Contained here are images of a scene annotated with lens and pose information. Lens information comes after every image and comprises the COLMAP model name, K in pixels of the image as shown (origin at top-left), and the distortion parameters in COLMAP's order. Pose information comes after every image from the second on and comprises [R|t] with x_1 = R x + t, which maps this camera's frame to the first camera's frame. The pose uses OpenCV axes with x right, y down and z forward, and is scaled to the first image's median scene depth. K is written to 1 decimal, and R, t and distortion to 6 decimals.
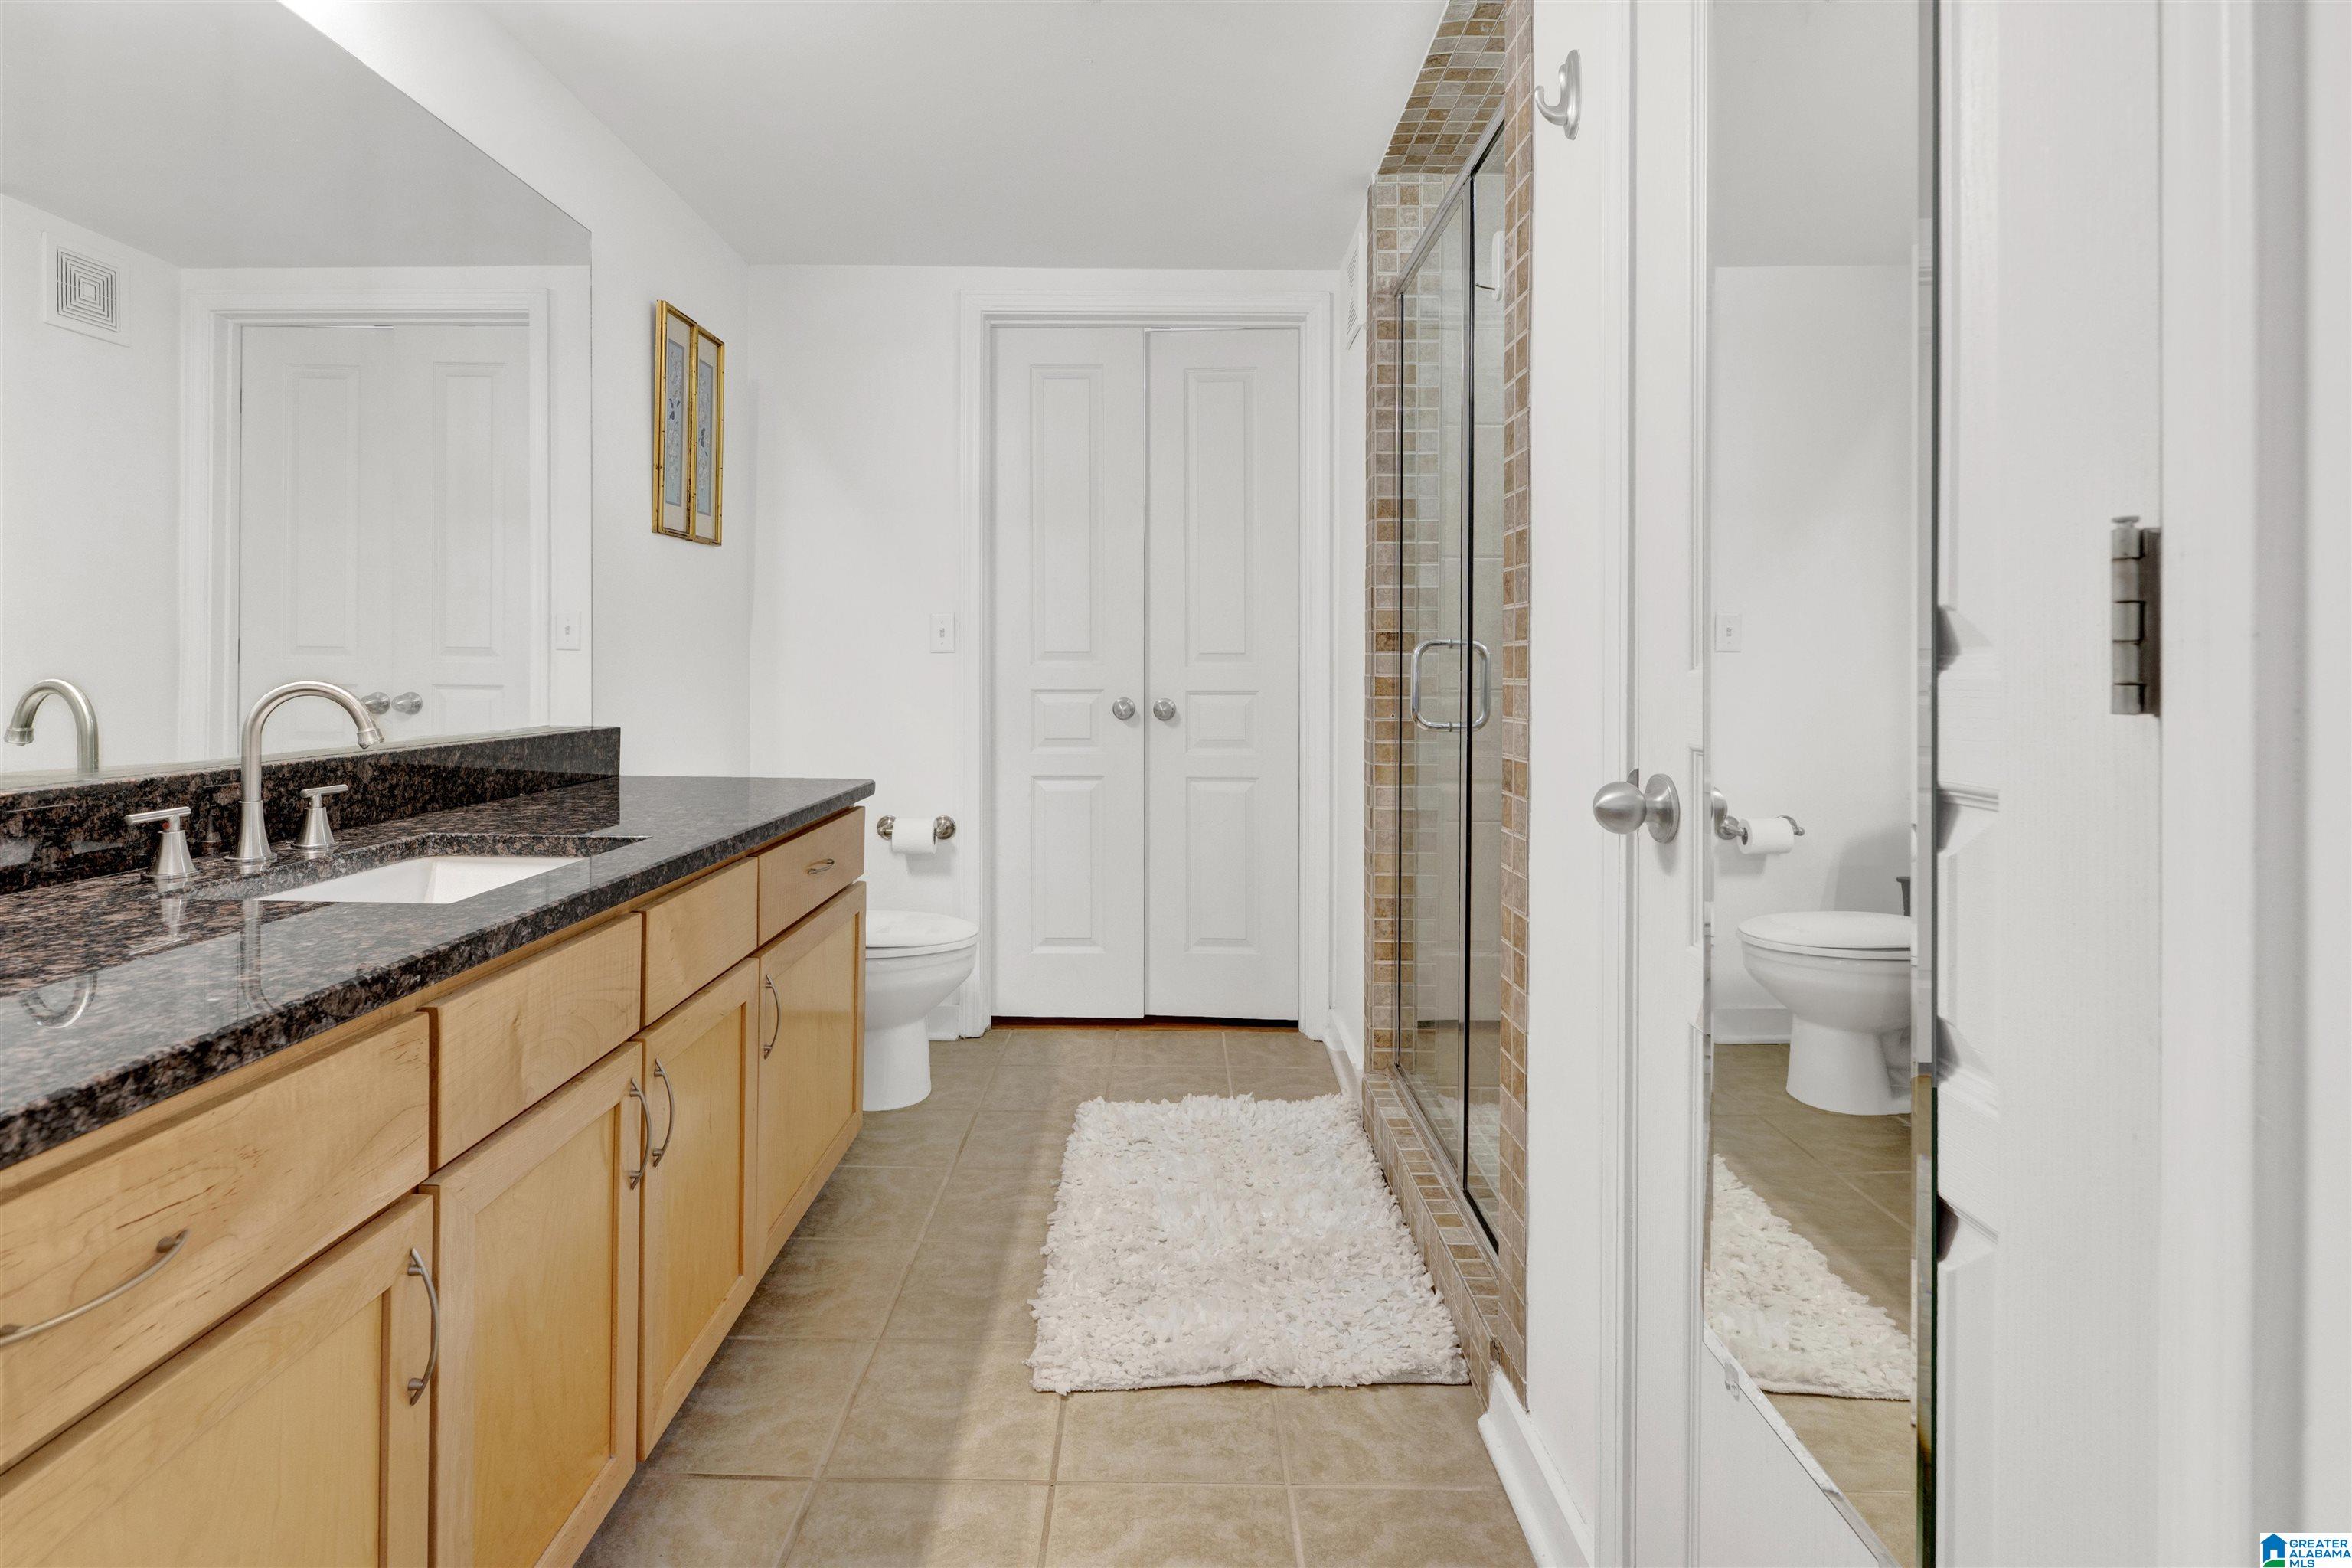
lens RADIAL K [[1167.3, 0, 1169.3], [0, 1167.3, 667.5], [0, 0, 1]] dist [-0.000263, -0.004475]
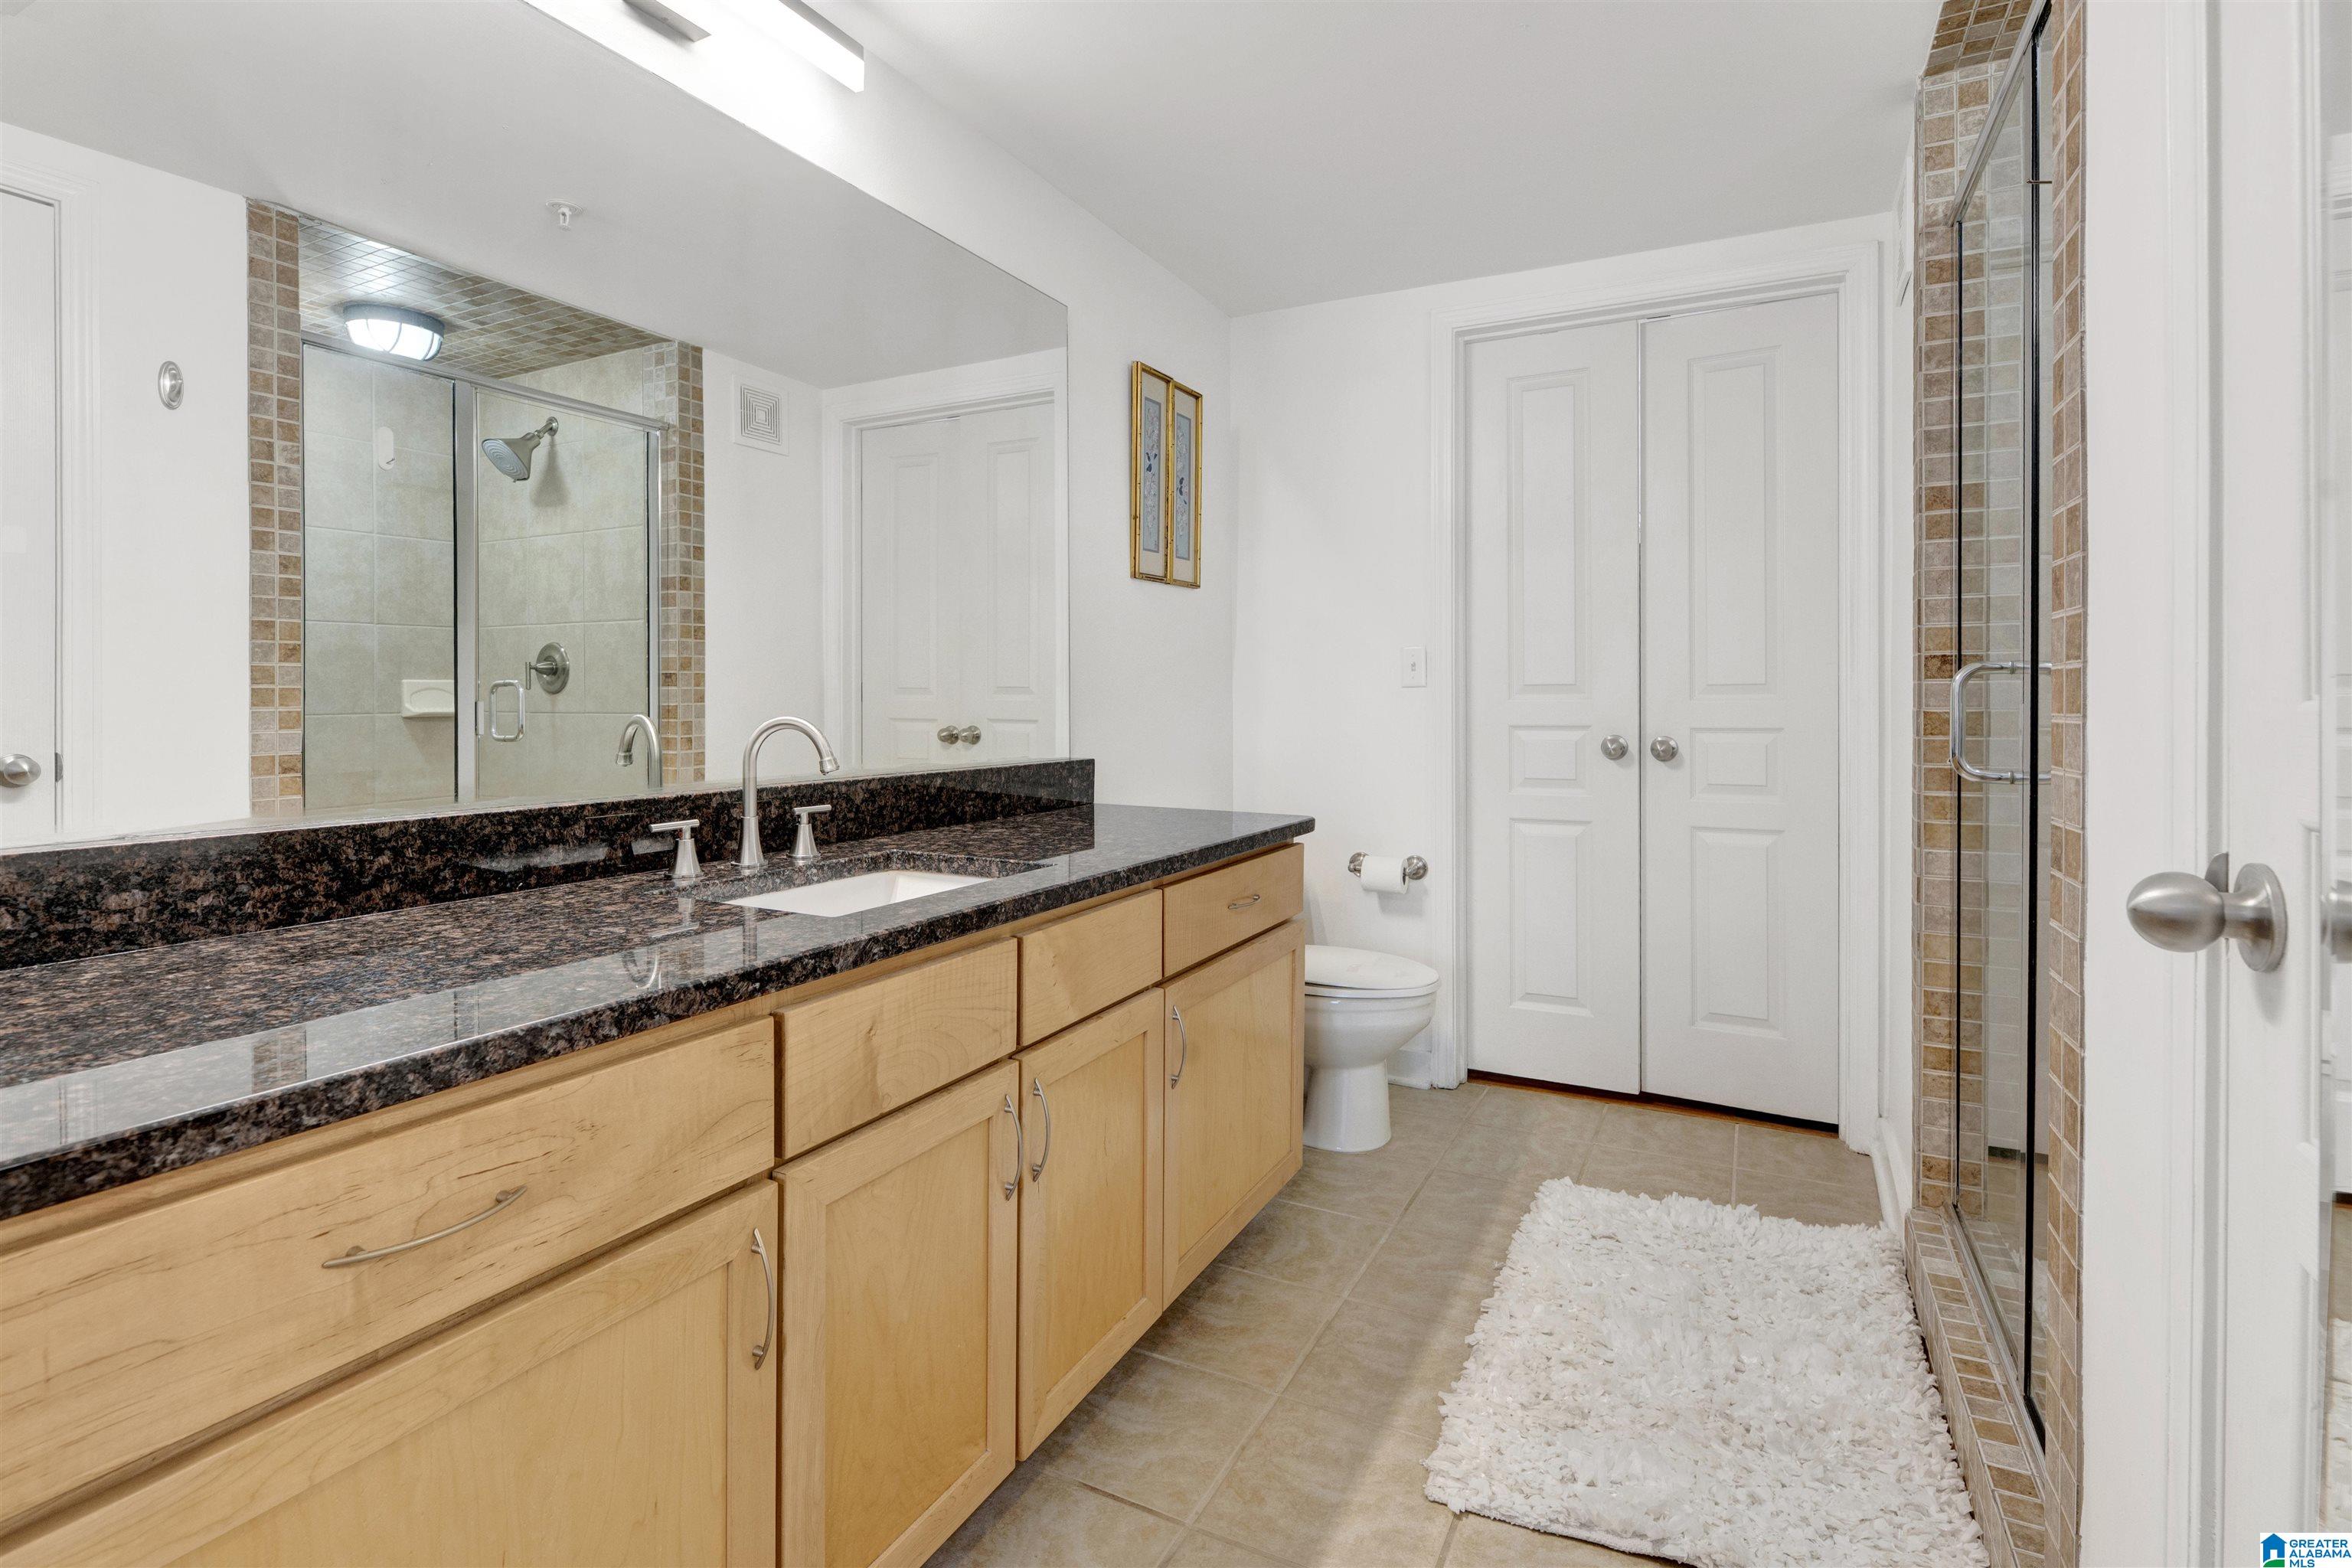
lens RADIAL K [[1149.0, 0, 1180.6], [0, 1149.0, 705.9], [0, 0, 1]] dist [0.004691, -0.007195]
pose [[0.893467, -0.003840, -0.449113, 0.091100], [0.005258, 0.999984, 0.001911, 0.000268], [0.449099, -0.004068, 0.893473, 0.089862]]
